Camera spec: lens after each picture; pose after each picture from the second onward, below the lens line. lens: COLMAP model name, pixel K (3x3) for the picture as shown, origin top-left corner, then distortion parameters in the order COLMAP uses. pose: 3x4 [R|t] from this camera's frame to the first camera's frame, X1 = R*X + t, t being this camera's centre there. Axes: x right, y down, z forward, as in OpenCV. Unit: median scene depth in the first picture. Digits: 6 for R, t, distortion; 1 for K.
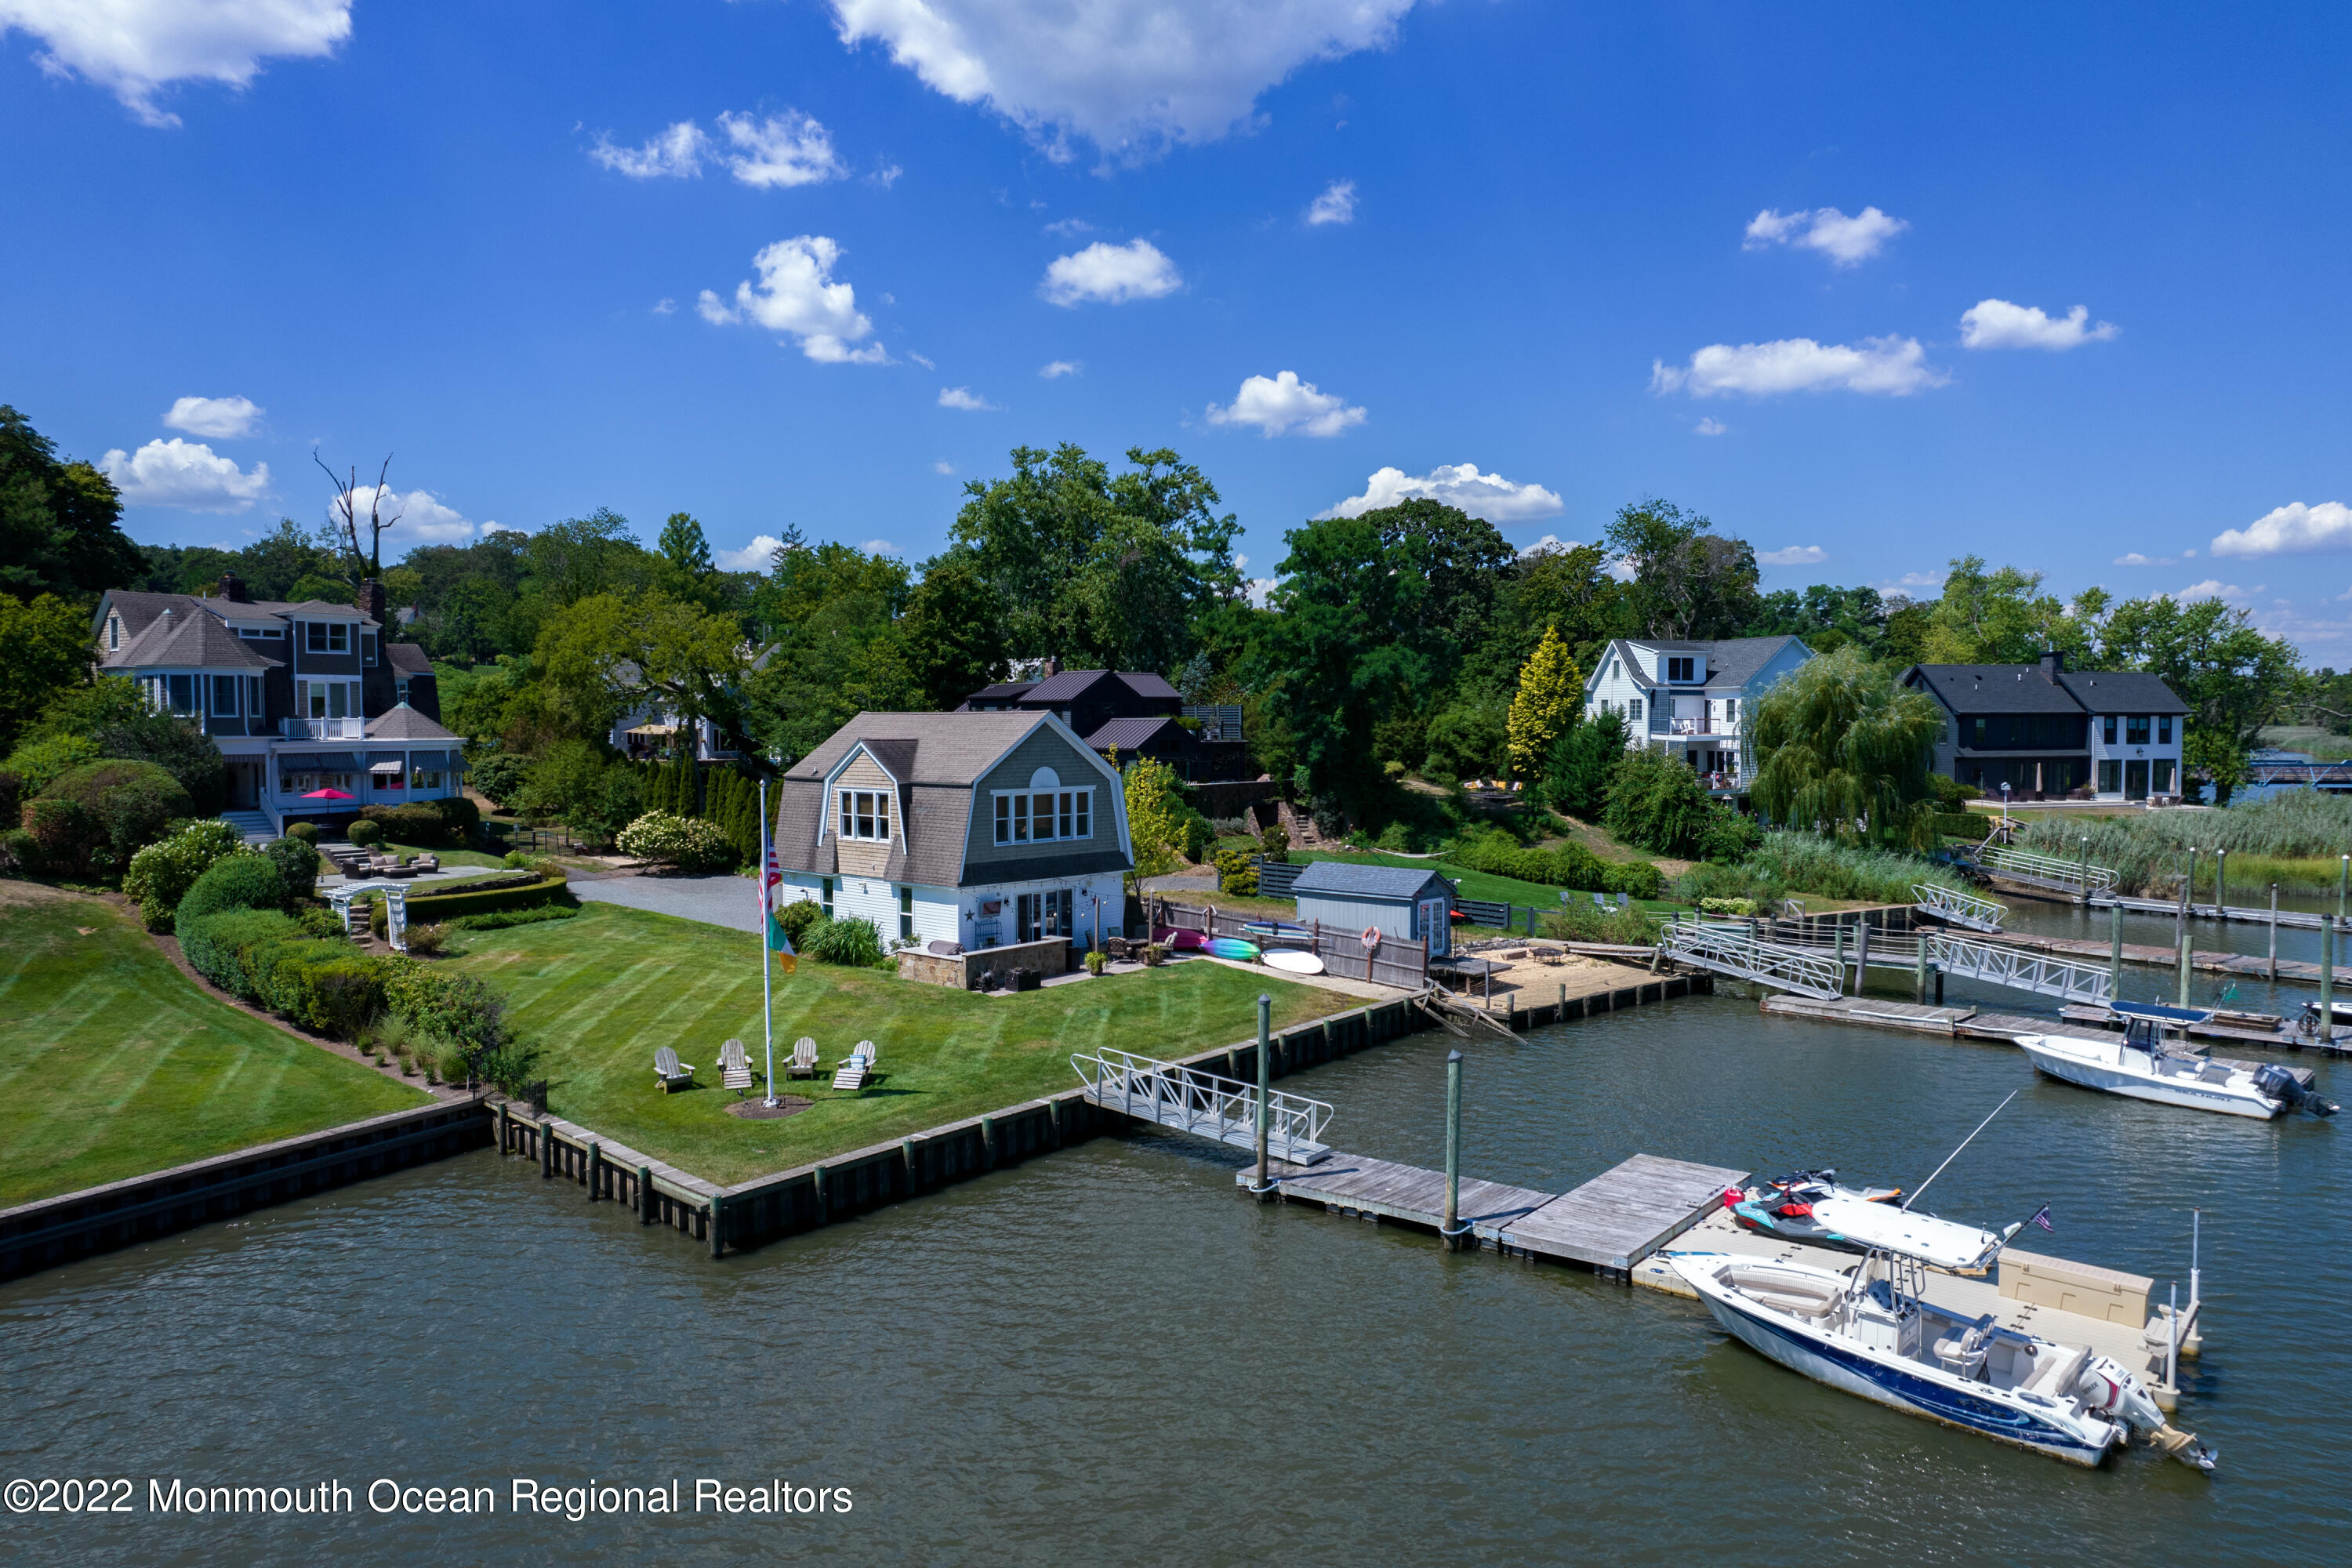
lens RADIAL K [[1521.1, 0, 1192.8], [0, 1521.1, 783.8], [0, 0, 1]] dist [-0.076171, 0.065122]
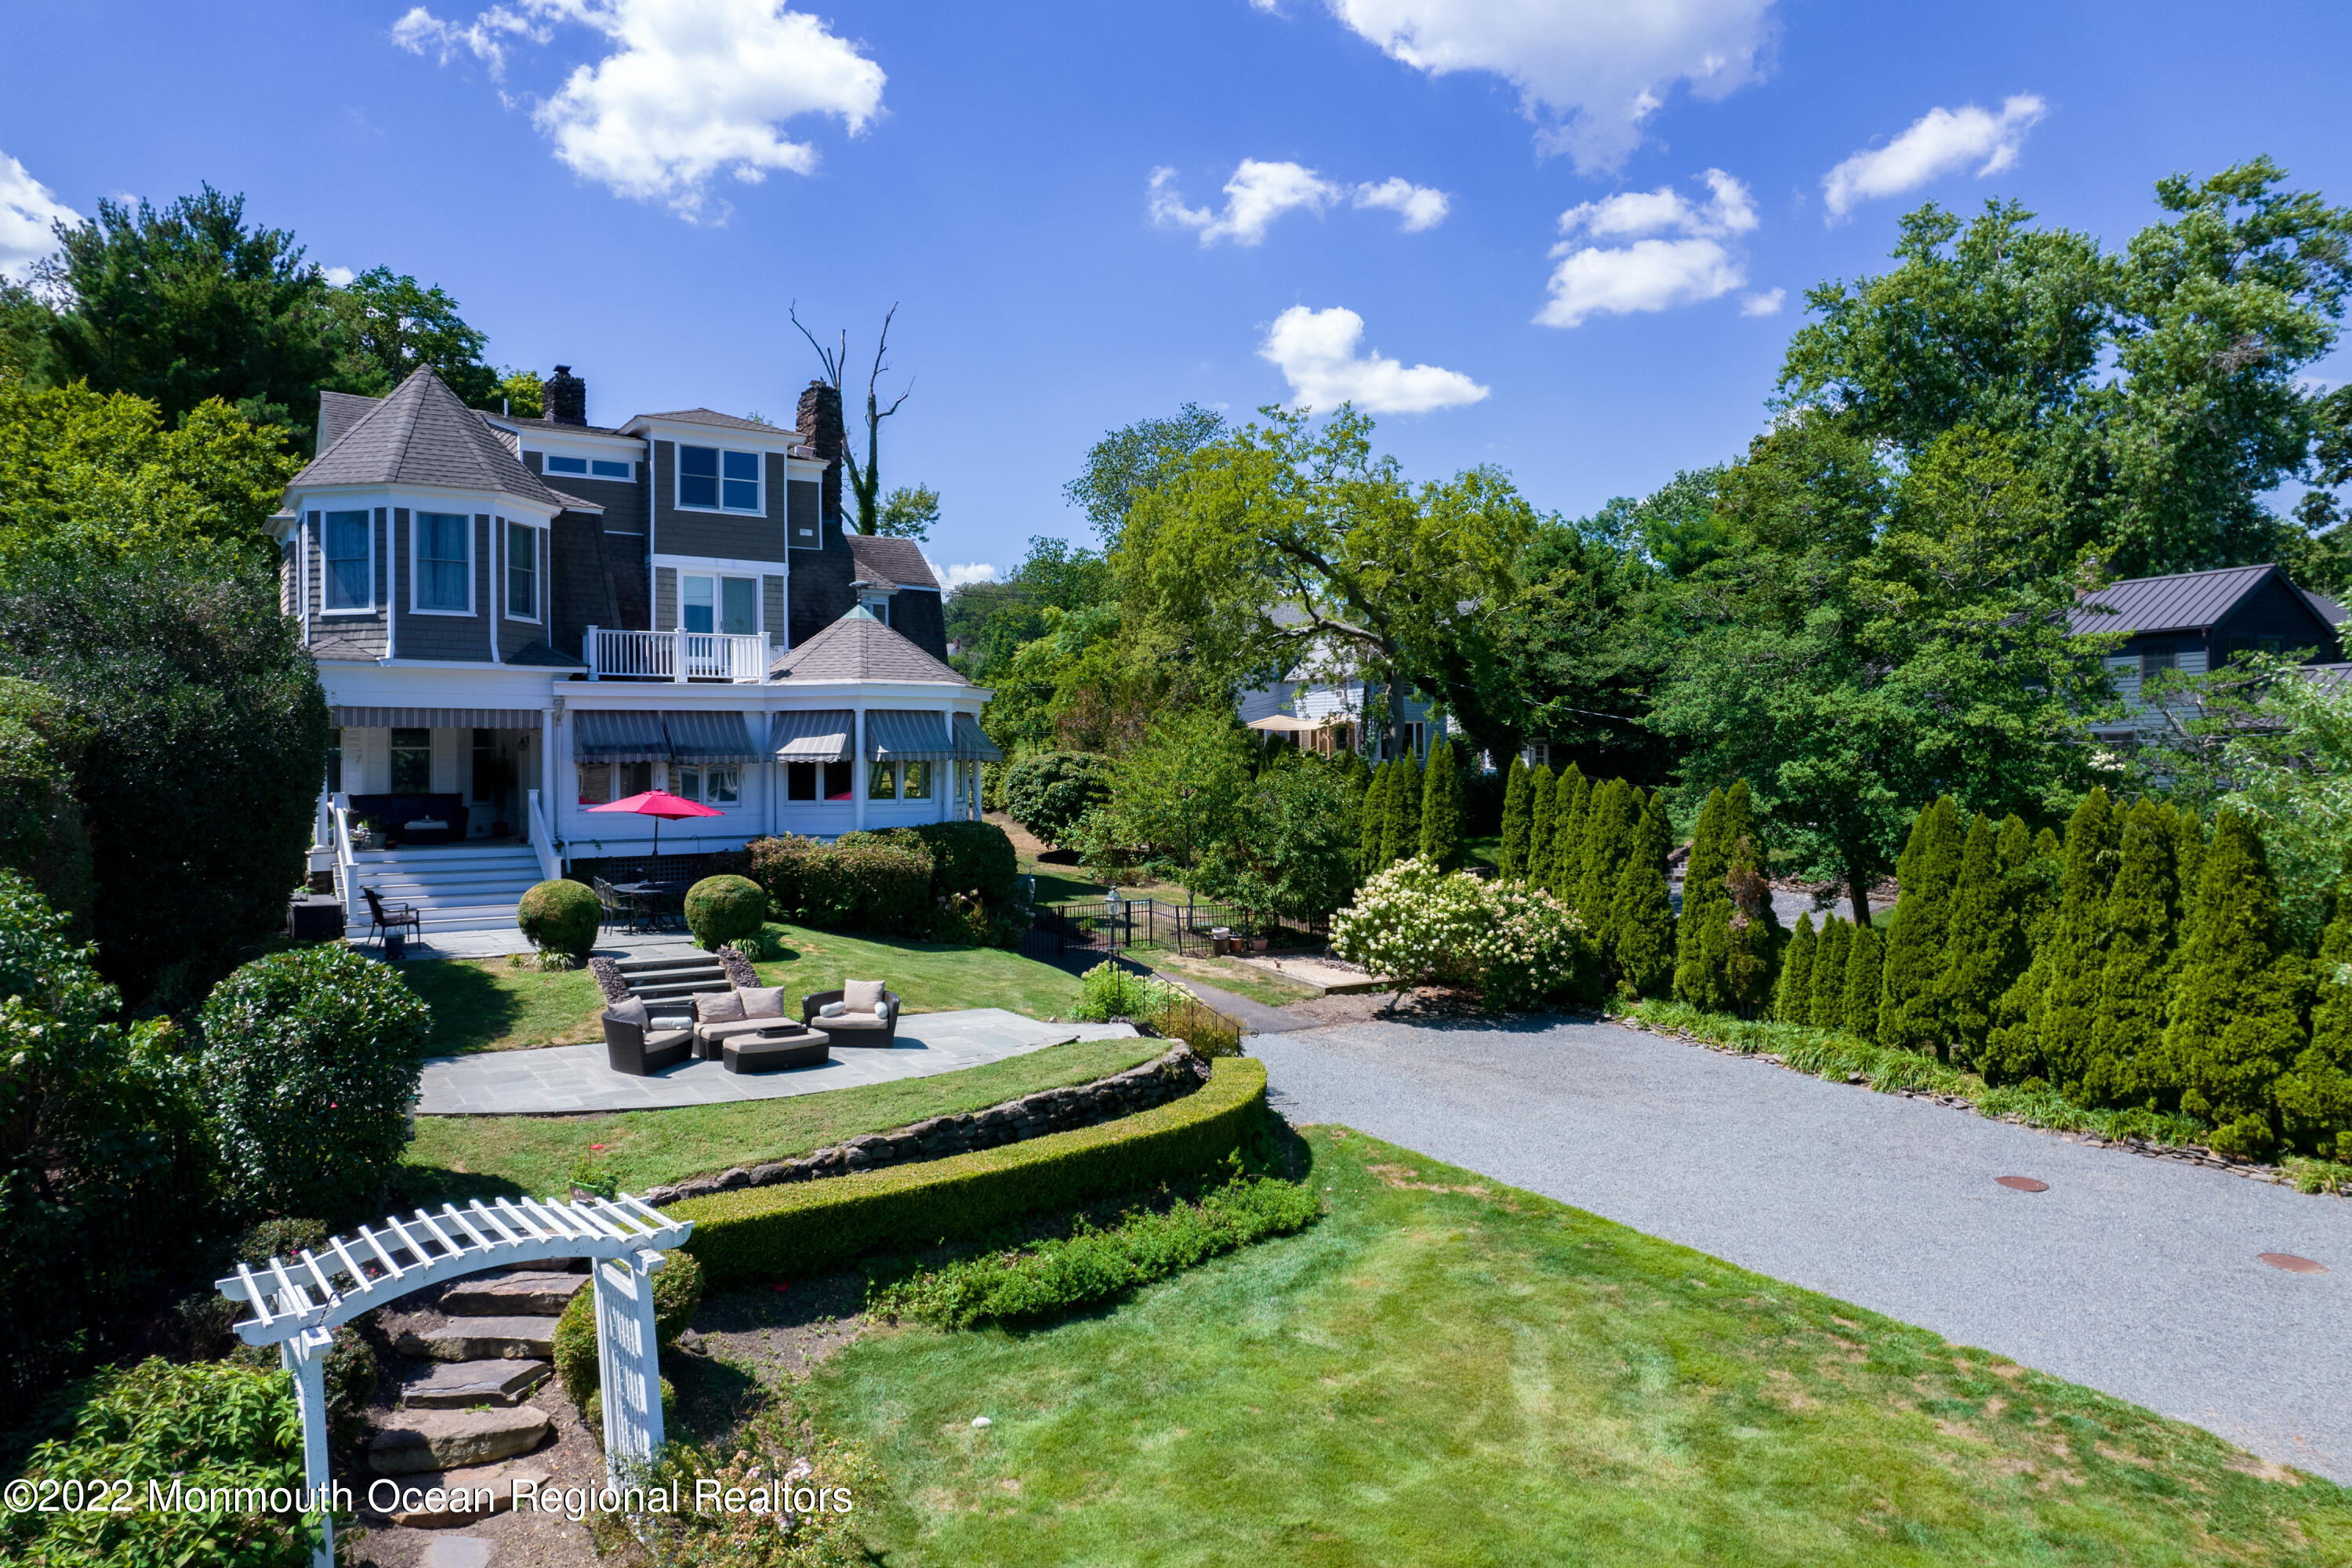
lens RADIAL K [[1521.1, 0, 1192.8], [0, 1521.1, 783.8], [0, 0, 1]] dist [-0.076171, 0.065122]
pose [[0.946447, -0.003777, -0.322837, -0.346644], [-0.006700, 0.999486, -0.031335, 0.013571], [0.322790, 0.031820, 0.945936, 0.728943]]
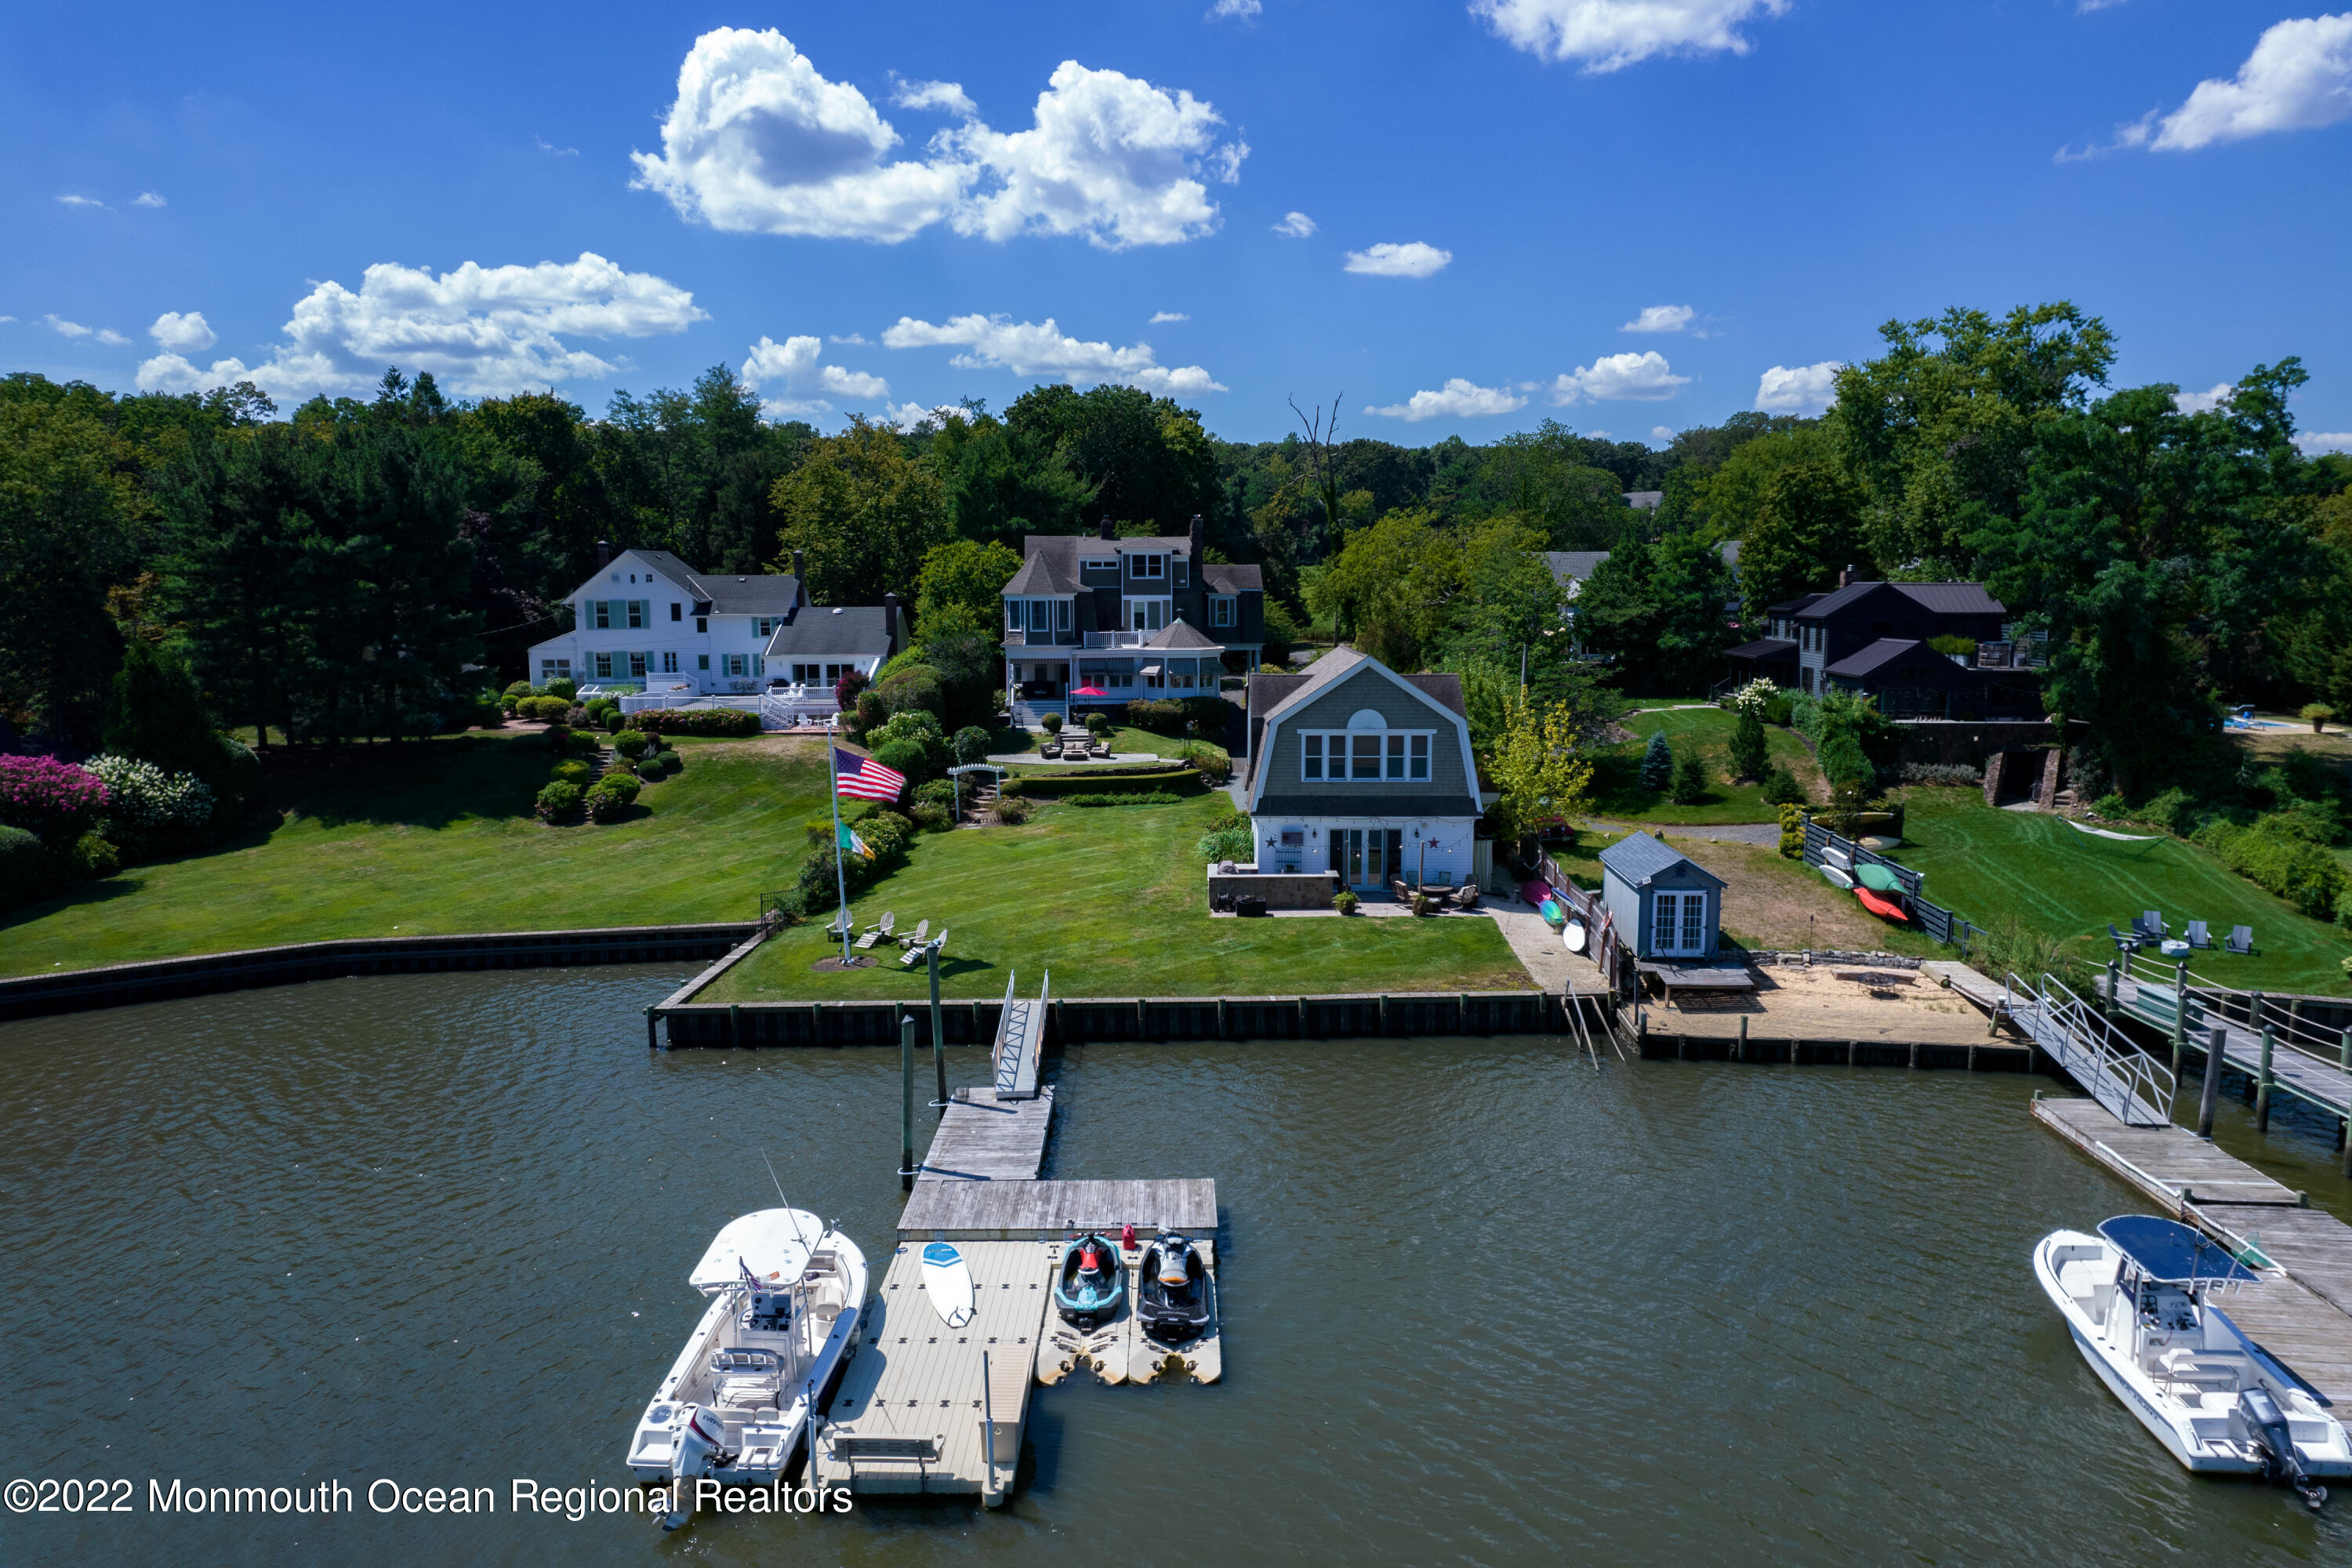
lens RADIAL K [[1521.1, 0, 1192.8], [0, 1521.1, 783.8], [0, 0, 1]] dist [-0.076171, 0.065122]
pose [[0.649740, 0.097460, -0.753883, 0.544396], [-0.030489, 0.994290, 0.102262, -0.056047], [0.759545, -0.043458, 0.649001, 0.208497]]
